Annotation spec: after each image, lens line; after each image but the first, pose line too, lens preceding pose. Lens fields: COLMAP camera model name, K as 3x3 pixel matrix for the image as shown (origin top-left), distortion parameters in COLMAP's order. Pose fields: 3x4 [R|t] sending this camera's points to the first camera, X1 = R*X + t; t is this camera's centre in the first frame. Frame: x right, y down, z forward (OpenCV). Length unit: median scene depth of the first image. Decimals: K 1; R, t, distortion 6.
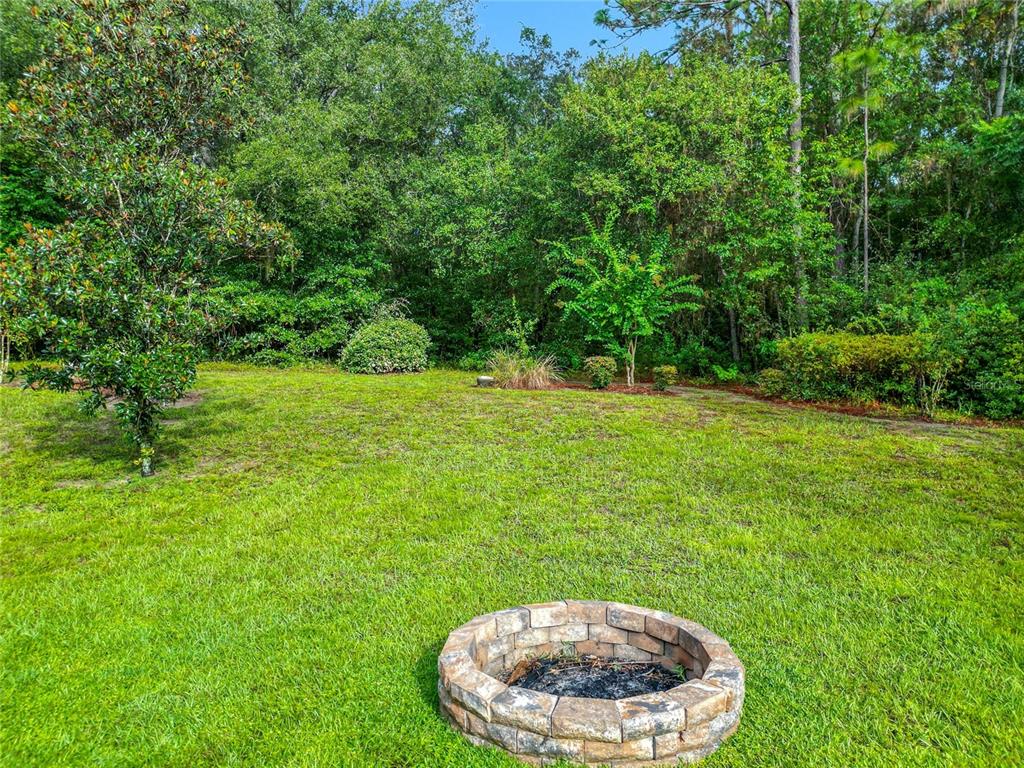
lens RADIAL K [[719.5, 0, 512.0], [0, 719.5, 384.0], [0, 0, 1]] dist [0.063602, -0.078940]
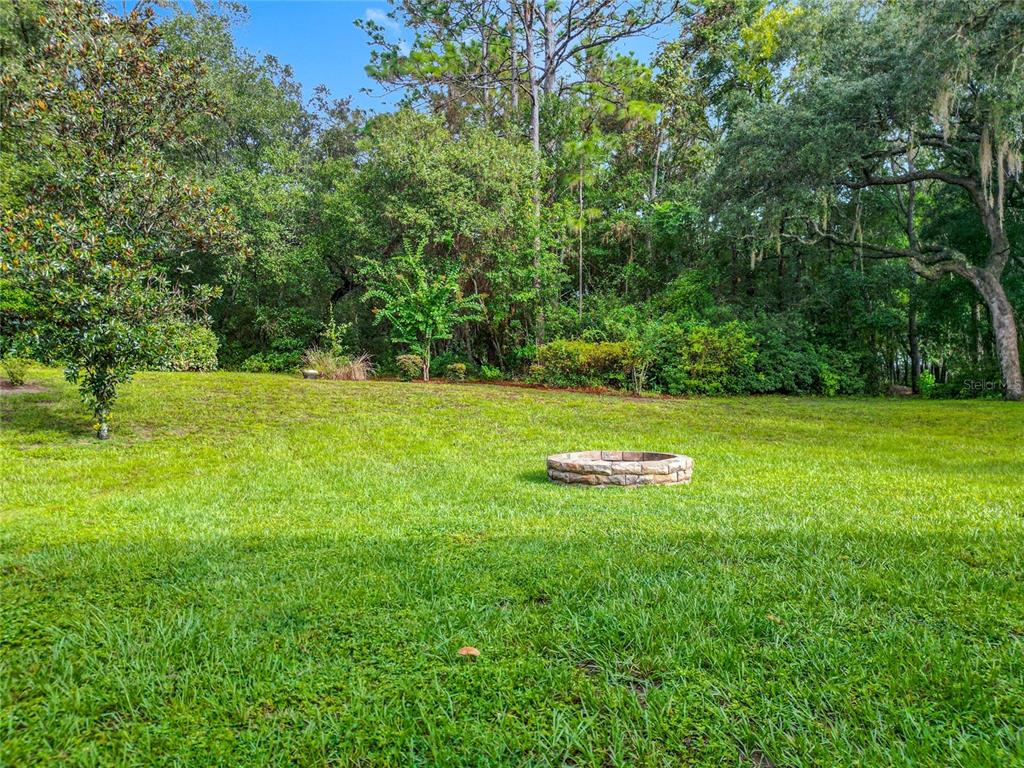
lens RADIAL K [[704.9, 0, 513.7], [0, 704.9, 398.5], [0, 0, 1]] dist [0.095757, -0.070069]
pose [[0.892003, -0.008047, 0.451959, -0.271954], [0.015527, 0.999797, -0.012844, 0.056224], [-0.451764, 0.018474, 0.891946, -0.167196]]
